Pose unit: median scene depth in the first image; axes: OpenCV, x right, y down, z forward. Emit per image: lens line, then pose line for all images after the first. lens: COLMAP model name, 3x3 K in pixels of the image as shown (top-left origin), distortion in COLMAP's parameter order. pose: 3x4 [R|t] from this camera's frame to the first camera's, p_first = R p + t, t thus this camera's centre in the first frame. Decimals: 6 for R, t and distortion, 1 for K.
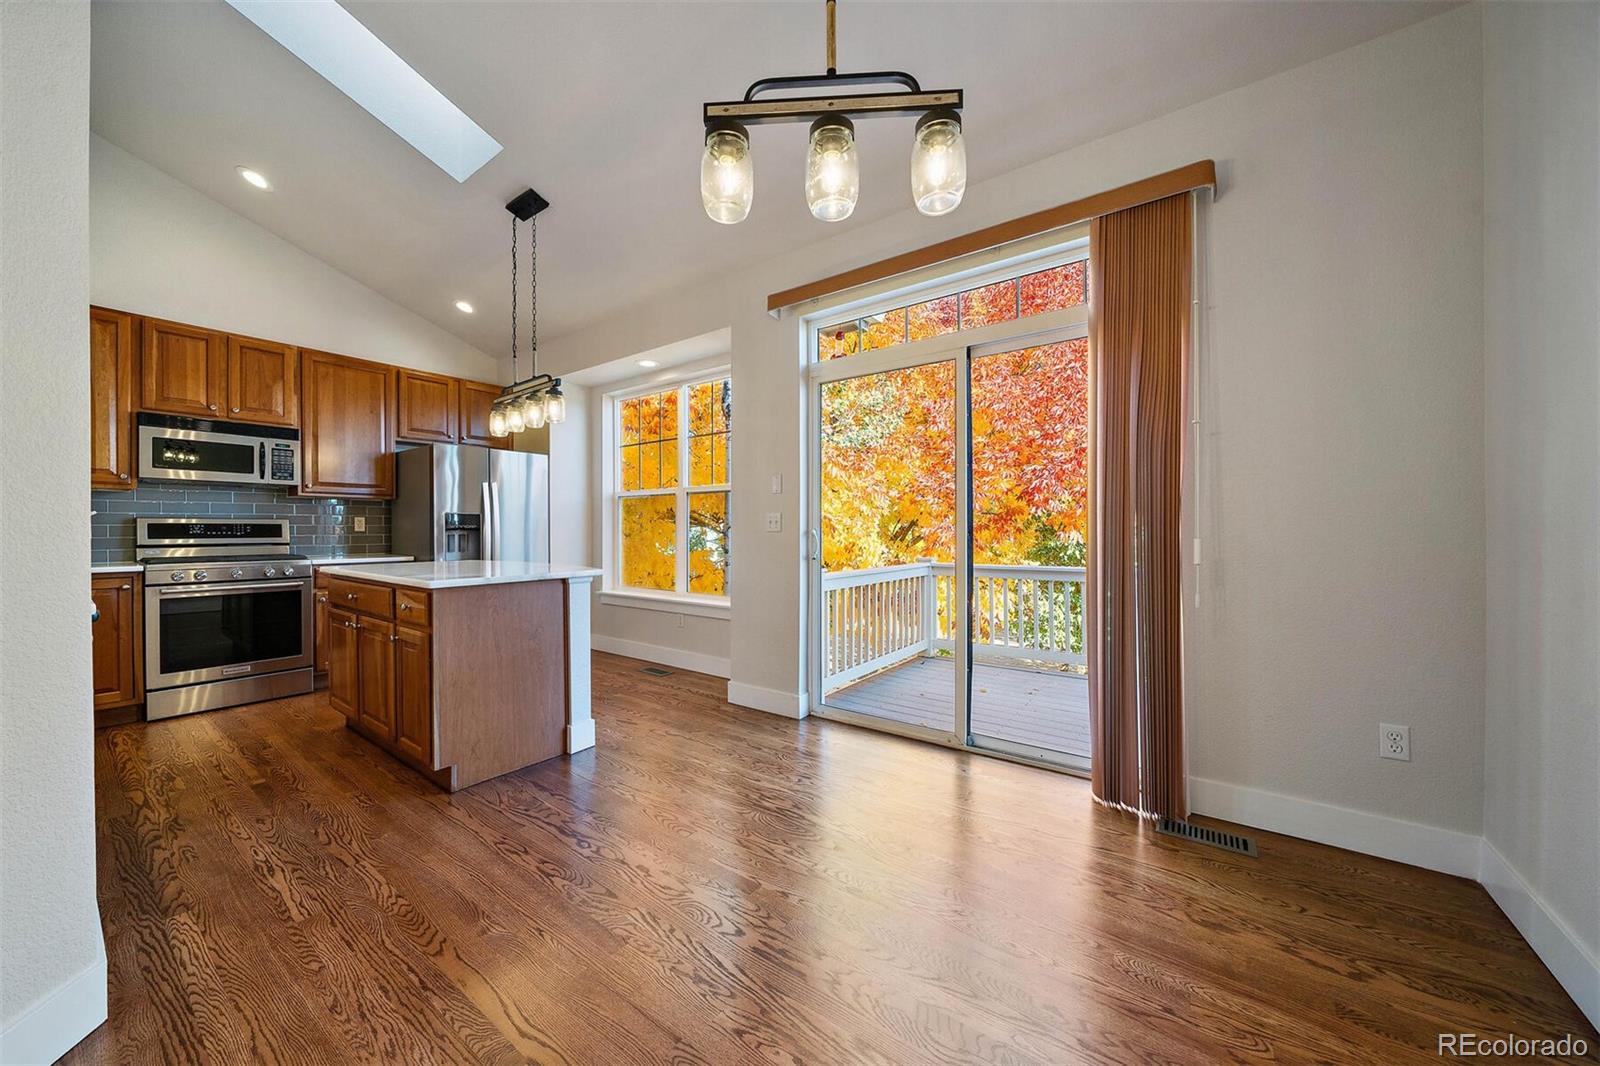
lens RADIAL K [[560.3, 0, 786.5], [0, 560.3, 534.7], [0, 0, 1]] dist [-0.007734, -0.000032]
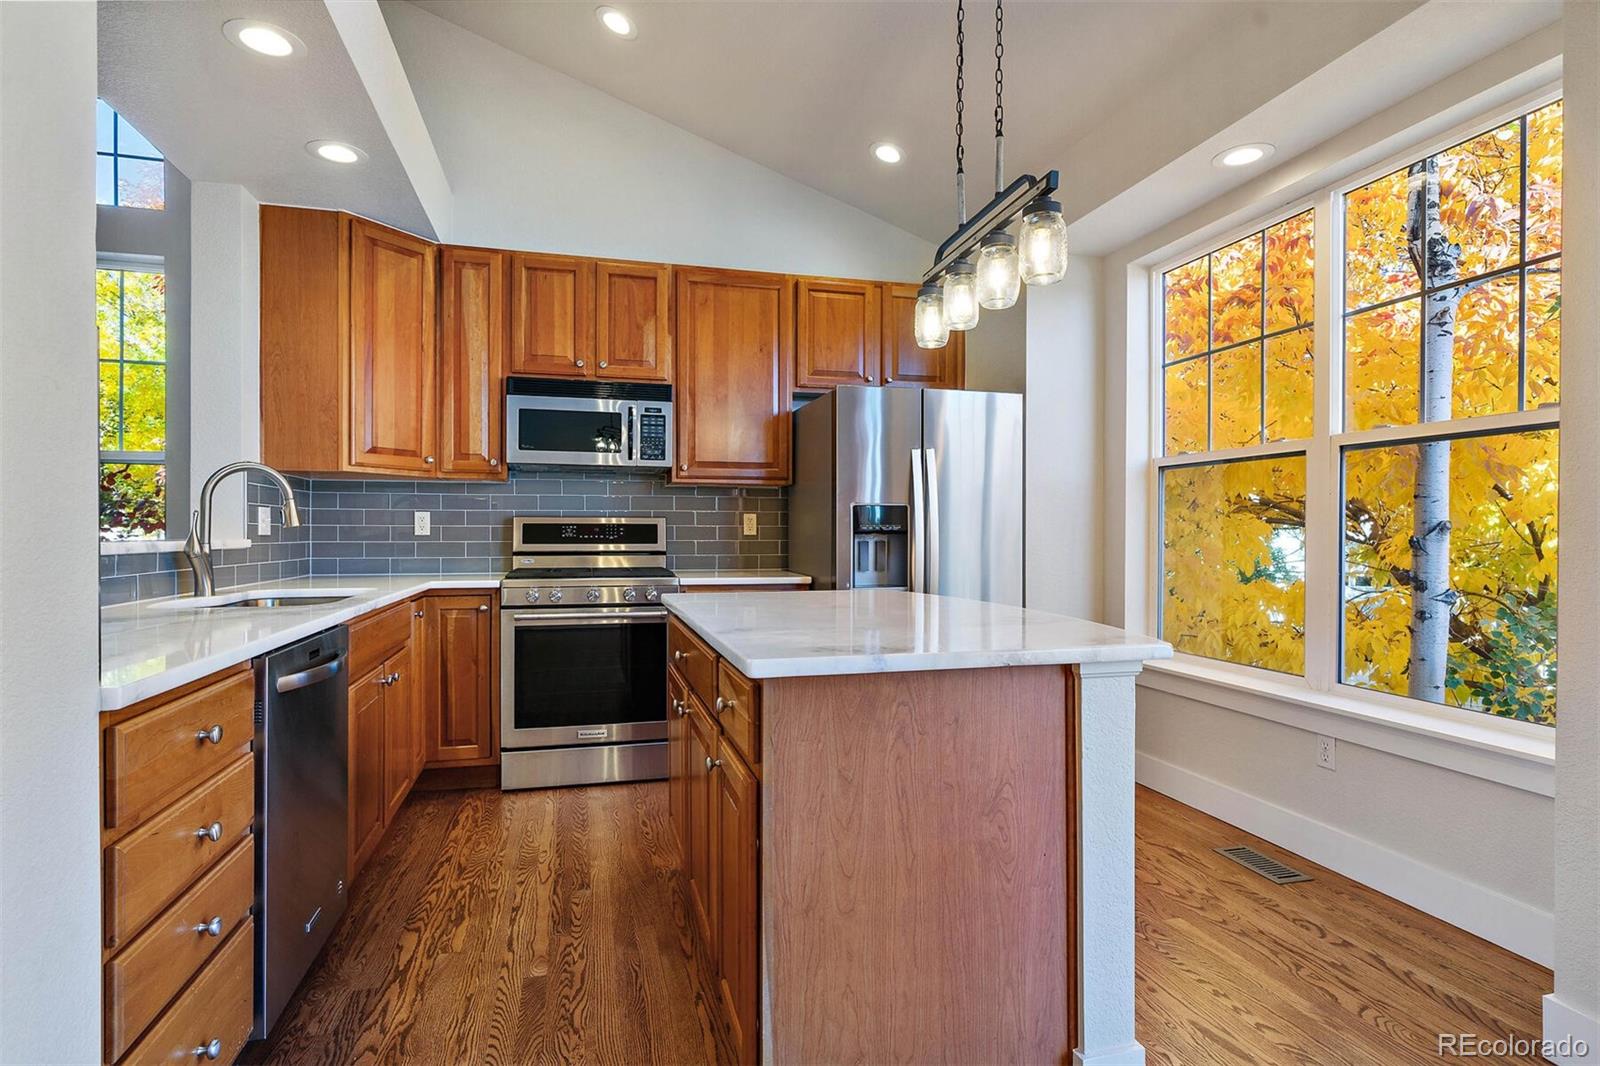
lens RADIAL K [[814.7, 0, 793.6], [0, 814.7, 535.3], [0, 0, 1]] dist [0.000765, 0.000278]
pose [[0.782828, 0.004623, -0.622220, -0.143687], [-0.008297, 0.999961, -0.003010, -0.003937], [0.622182, 0.007519, 0.782836, 0.324417]]
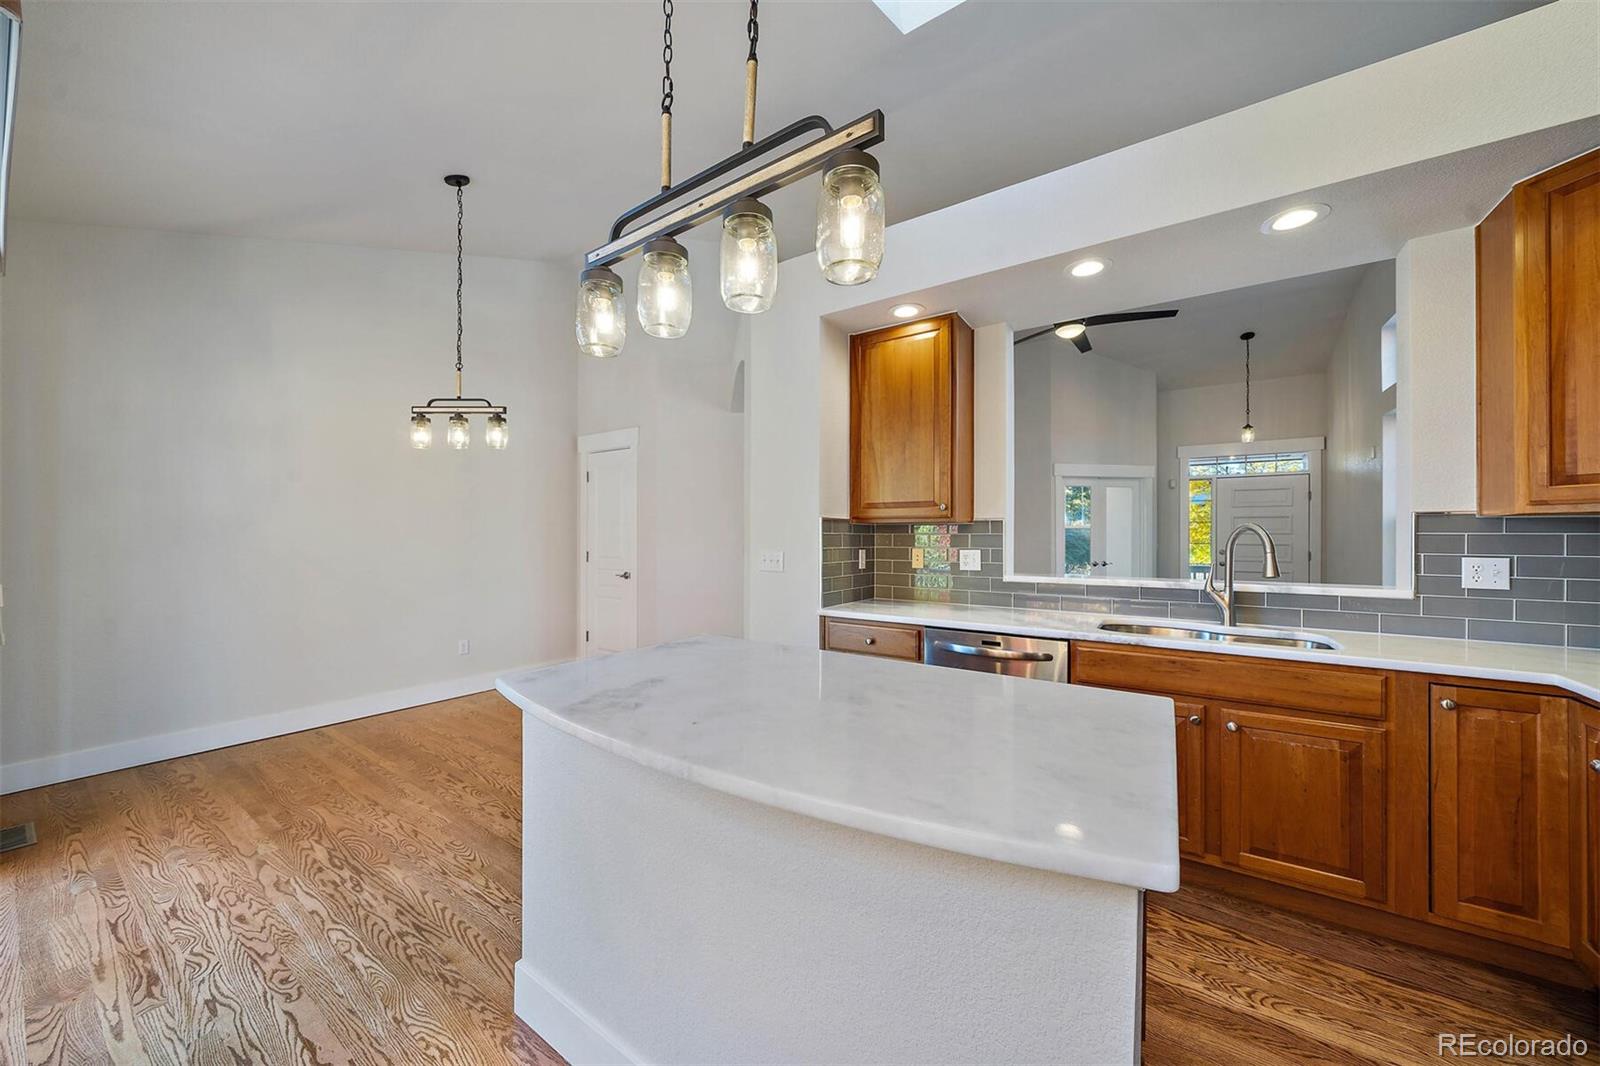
lens RADIAL K [[560.3, 0, 786.5], [0, 560.3, 534.7], [0, 0, 1]] dist [-0.007734, -0.000032]
pose [[-0.999632, -0.003152, -0.026946, -0.438808], [-0.003258, 0.999987, 0.003885, -0.053360], [0.026934, 0.003971, -0.999629, 1.155729]]
